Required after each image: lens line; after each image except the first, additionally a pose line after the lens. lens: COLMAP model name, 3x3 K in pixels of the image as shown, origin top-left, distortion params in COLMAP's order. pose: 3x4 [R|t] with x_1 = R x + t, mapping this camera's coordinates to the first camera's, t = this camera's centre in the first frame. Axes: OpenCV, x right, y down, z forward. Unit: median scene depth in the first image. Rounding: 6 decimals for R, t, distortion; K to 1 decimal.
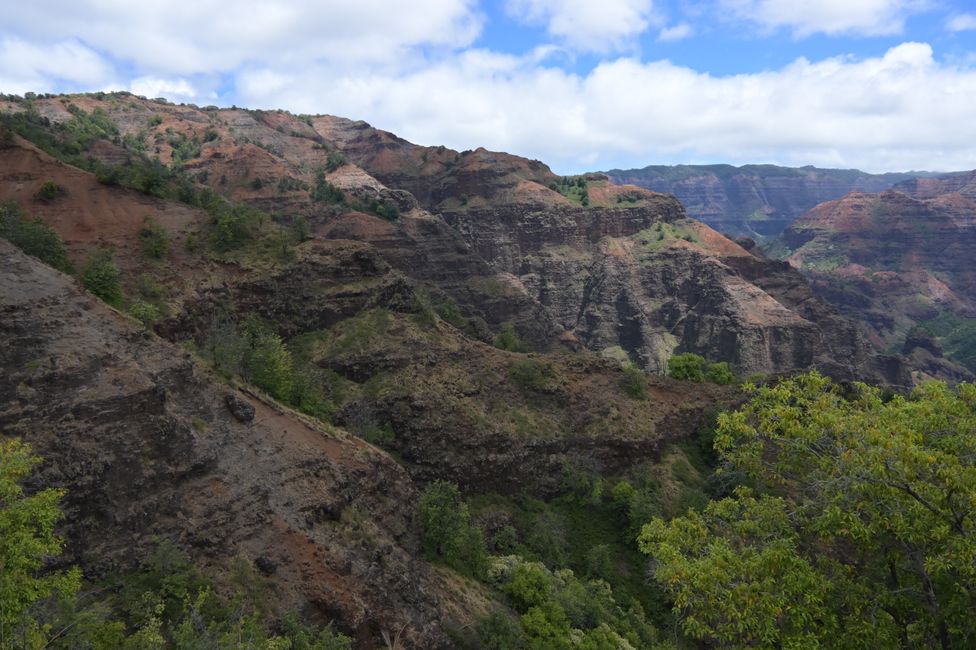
lens RADIAL K [[740.3, 0, 488.0], [0, 740.3, 325.0], [0, 0, 1]] dist [0.013683, 0.001037]
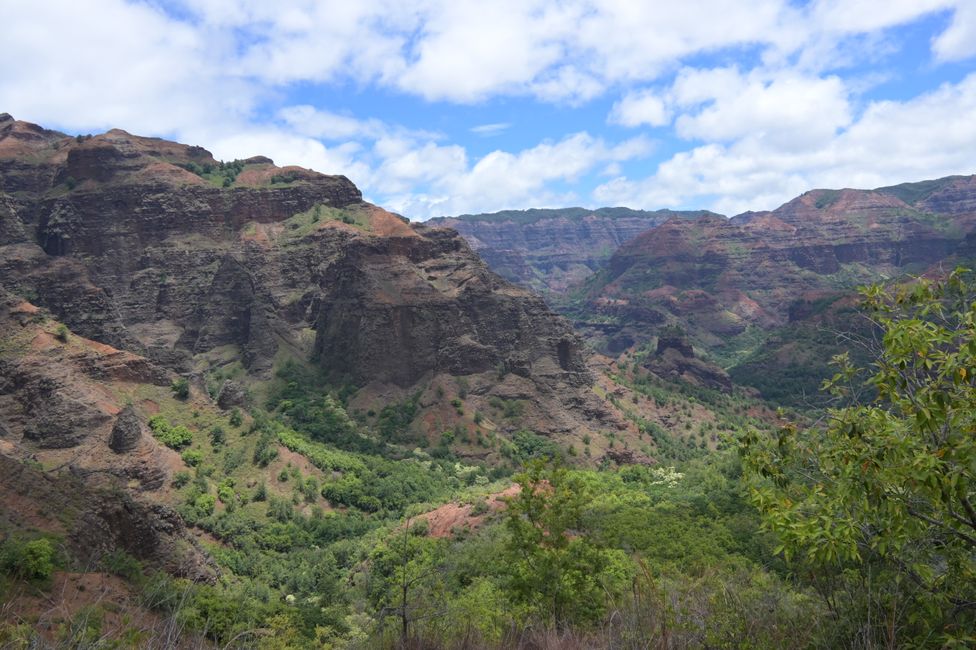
lens RADIAL K [[740.3, 0, 488.0], [0, 740.3, 325.0], [0, 0, 1]] dist [0.013683, 0.001037]
pose [[0.991709, -0.050998, 0.117947, 0.322443], [0.061165, 0.994565, -0.084254, 0.082754], [-0.113010, 0.090770, 0.989439, 0.158207]]
